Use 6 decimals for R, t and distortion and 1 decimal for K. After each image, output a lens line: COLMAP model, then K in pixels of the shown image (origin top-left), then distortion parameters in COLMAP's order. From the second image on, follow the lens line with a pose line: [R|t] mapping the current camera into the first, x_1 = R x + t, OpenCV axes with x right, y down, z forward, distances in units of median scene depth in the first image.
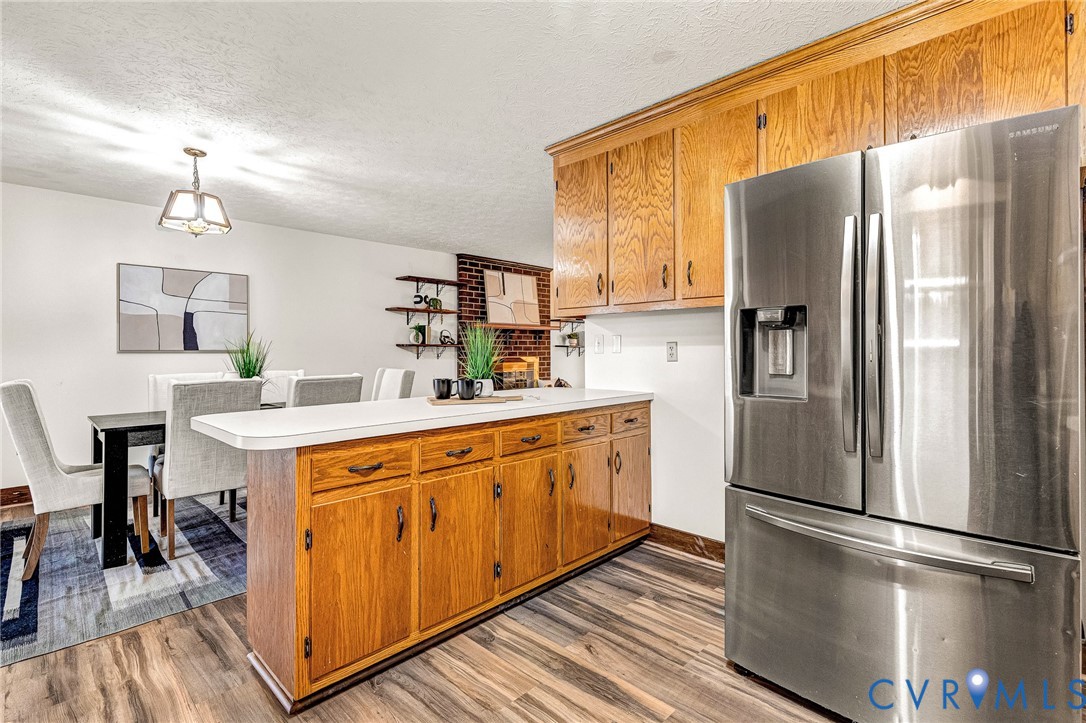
lens RADIAL K [[510.0, 0, 540.5], [0, 510.0, 356.6], [0, 0, 1]] dist [0.009883, -0.001424]
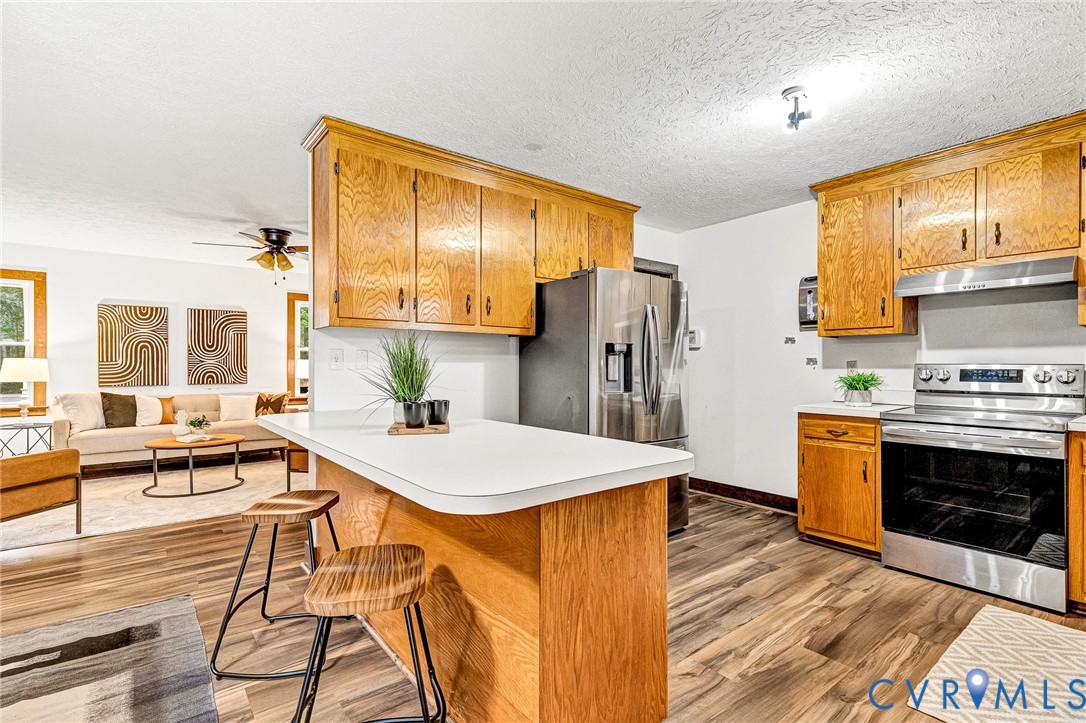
lens RADIAL K [[510.0, 0, 542.0], [0, 510.0, 365.2], [0, 0, 1]] dist [0.009883, -0.001424]
pose [[0.133509, 0.002201, 0.991045, -0.845704], [0.005031, 0.999983, -0.002899, -0.010707], [-0.991035, 0.005373, 0.133496, 0.628646]]
